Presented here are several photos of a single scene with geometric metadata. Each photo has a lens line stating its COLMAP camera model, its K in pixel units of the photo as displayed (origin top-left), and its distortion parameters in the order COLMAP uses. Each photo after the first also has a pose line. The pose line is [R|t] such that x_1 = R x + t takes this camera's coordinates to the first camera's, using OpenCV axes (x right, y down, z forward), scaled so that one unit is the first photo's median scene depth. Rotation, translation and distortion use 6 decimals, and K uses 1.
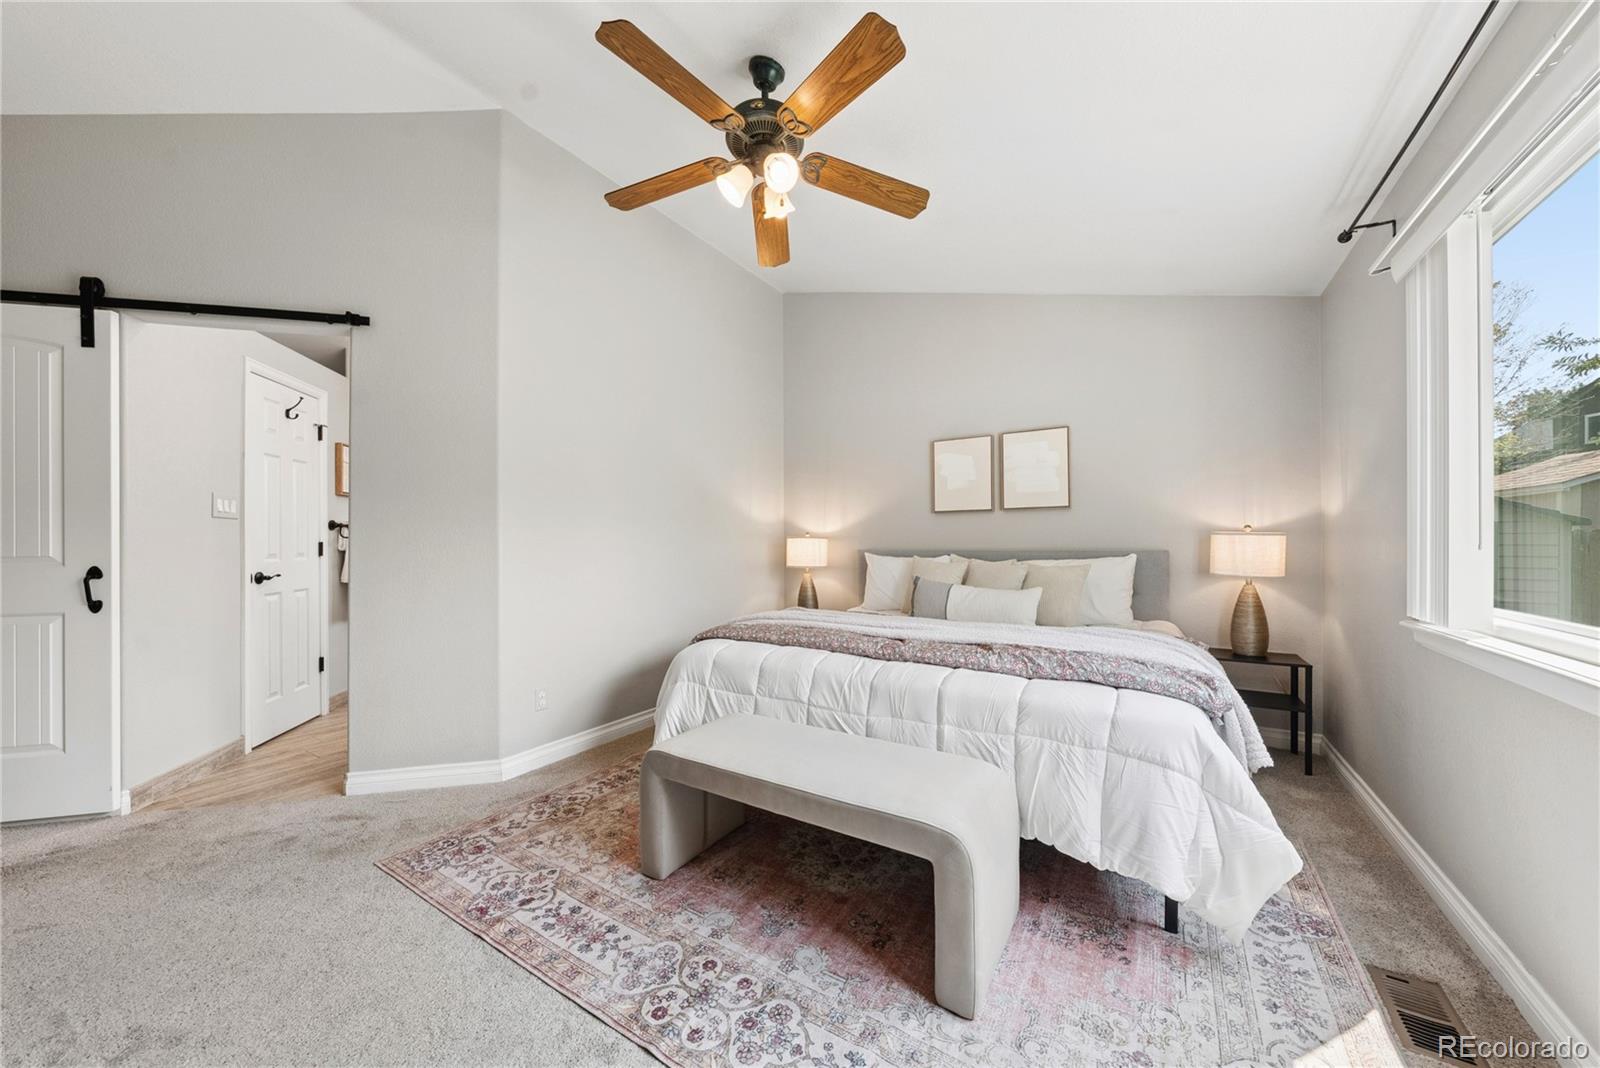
lens RADIAL K [[561.2, 0, 803.5], [0, 561.2, 540.9], [0, 0, 1]] dist [-0.008596, 0.000013]
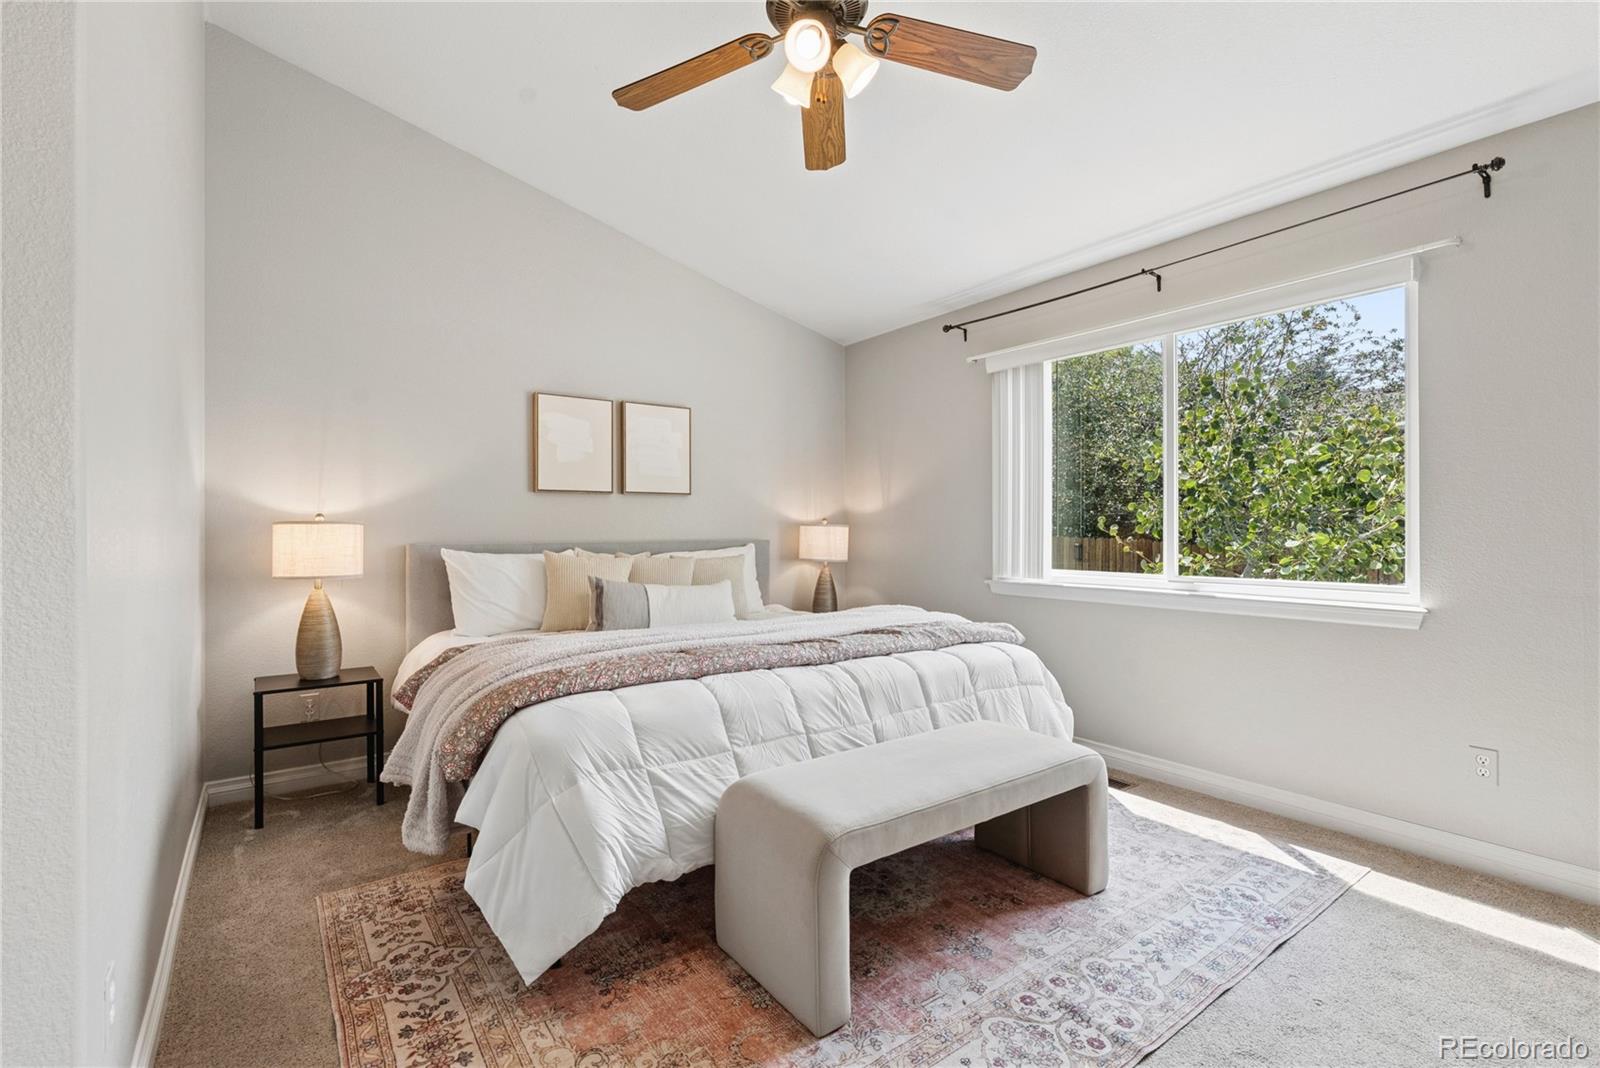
lens RADIAL K [[725.7, 0, 802.7], [0, 725.7, 531.9], [0, 0, 1]] dist [0.000925, -0.001508]
pose [[0.365539, 0.003904, 0.930788, -1.104319], [-0.002209, 0.999992, -0.003326, 0.008975], [-0.930794, -0.000840, 0.365544, 0.724093]]
